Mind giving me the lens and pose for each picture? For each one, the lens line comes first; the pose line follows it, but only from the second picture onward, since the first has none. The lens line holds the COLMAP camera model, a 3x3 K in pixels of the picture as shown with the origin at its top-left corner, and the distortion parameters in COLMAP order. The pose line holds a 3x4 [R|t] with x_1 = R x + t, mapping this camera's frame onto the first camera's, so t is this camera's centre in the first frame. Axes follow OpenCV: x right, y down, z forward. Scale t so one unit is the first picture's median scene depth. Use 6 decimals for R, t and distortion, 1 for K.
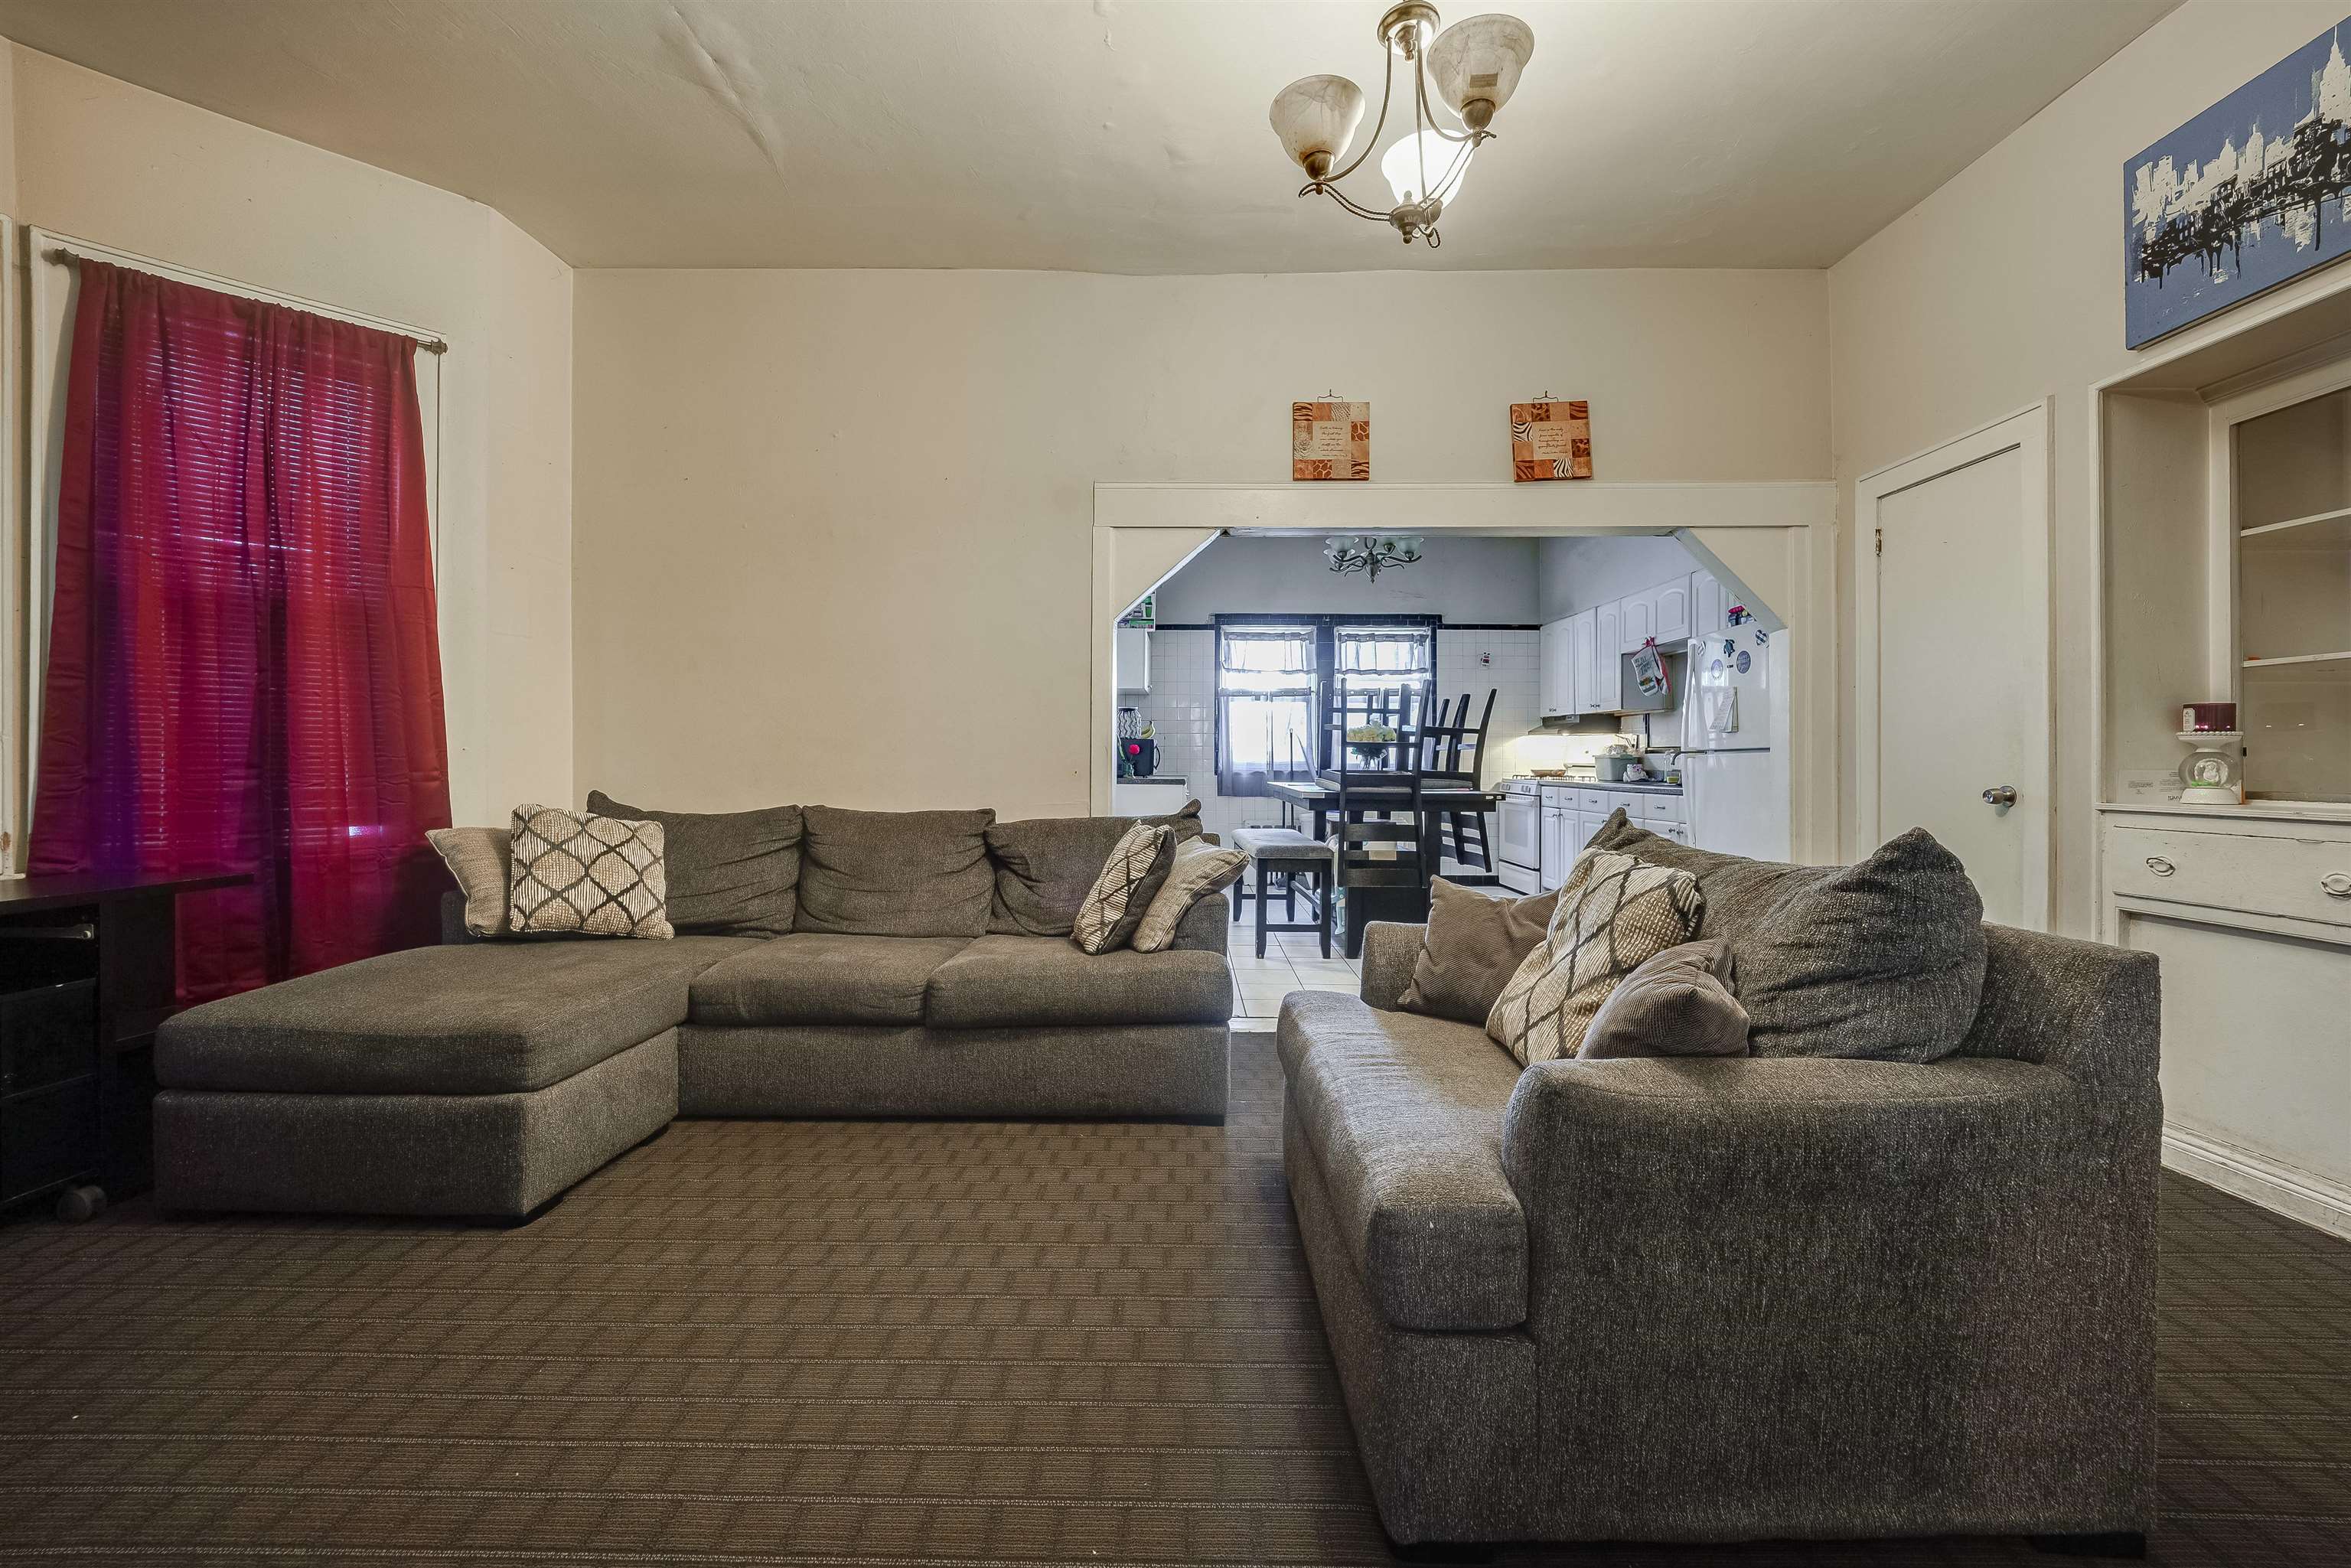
lens RADIAL K [[953.5, 0, 1175.8], [0, 953.5, 767.7], [0, 0, 1]] dist [-0.008142, -0.000584]
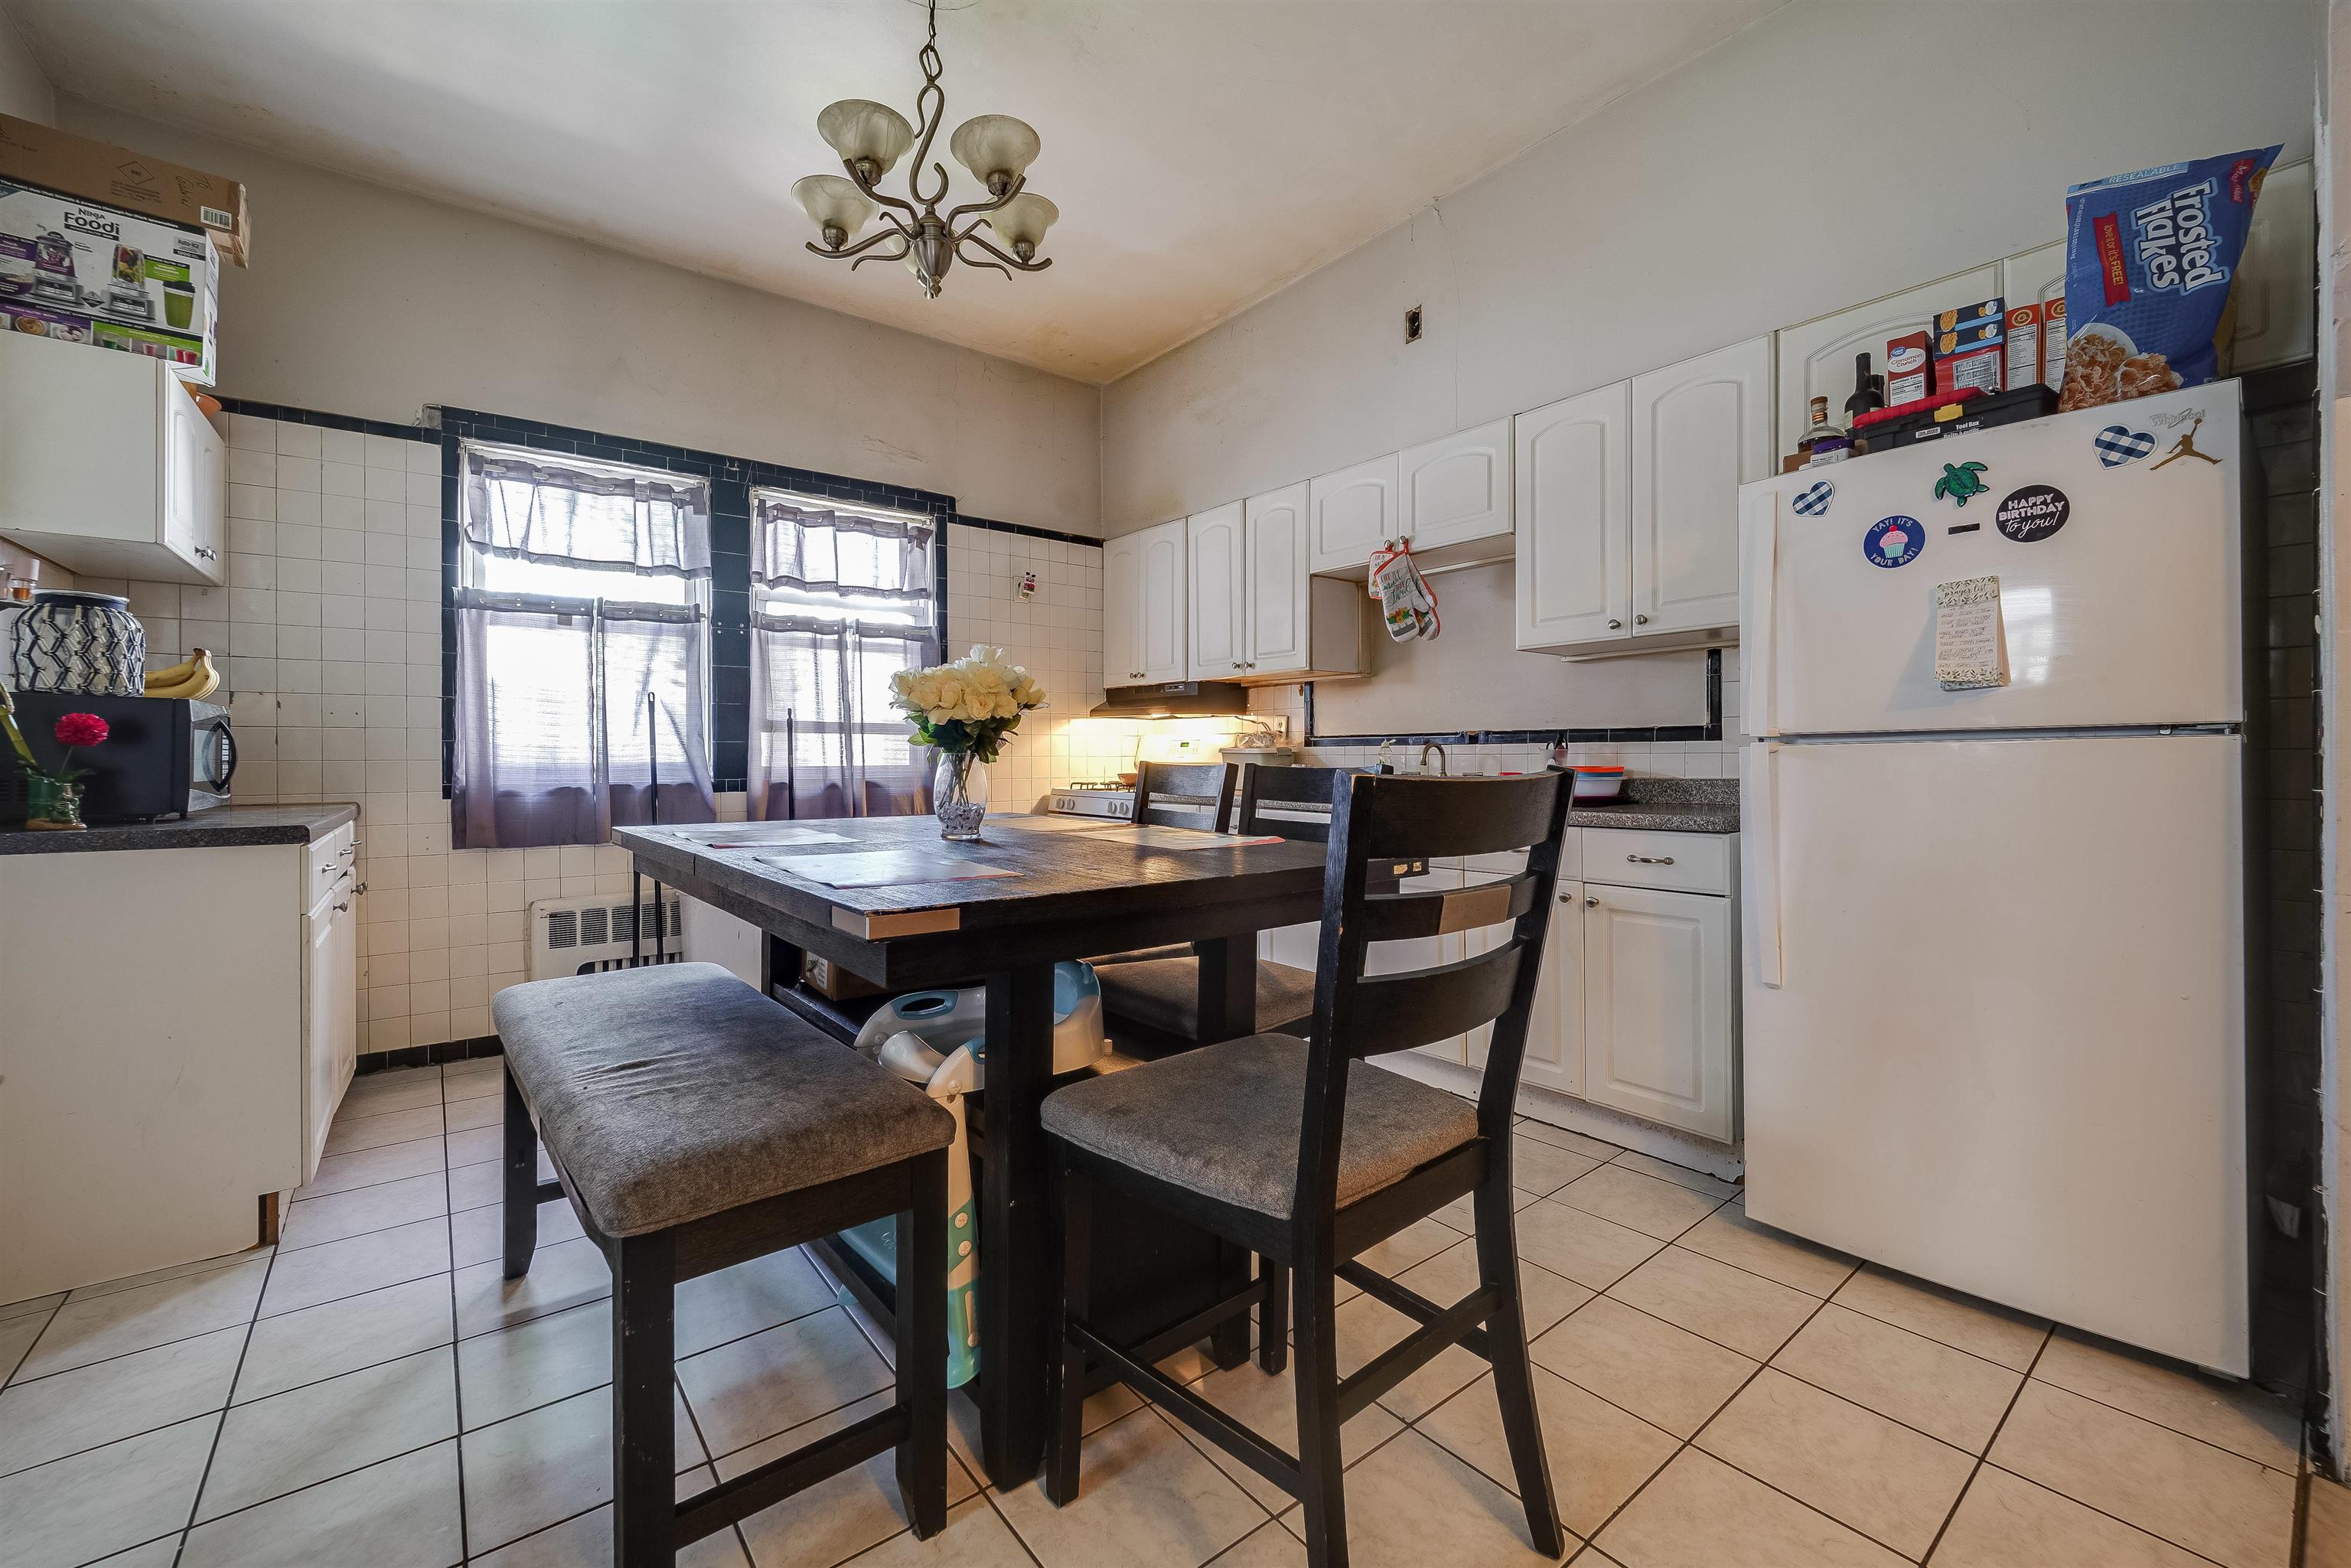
lens RADIAL K [[953.5, 0, 1189.1], [0, 953.5, 757.2], [0, 0, 1]] dist [-0.008142, -0.000584]
pose [[0.777081, -0.006126, 0.629371, 0.033471], [0.009987, 0.999947, -0.002598, -0.005387], [-0.629322, 0.008304, 0.777100, 0.480667]]
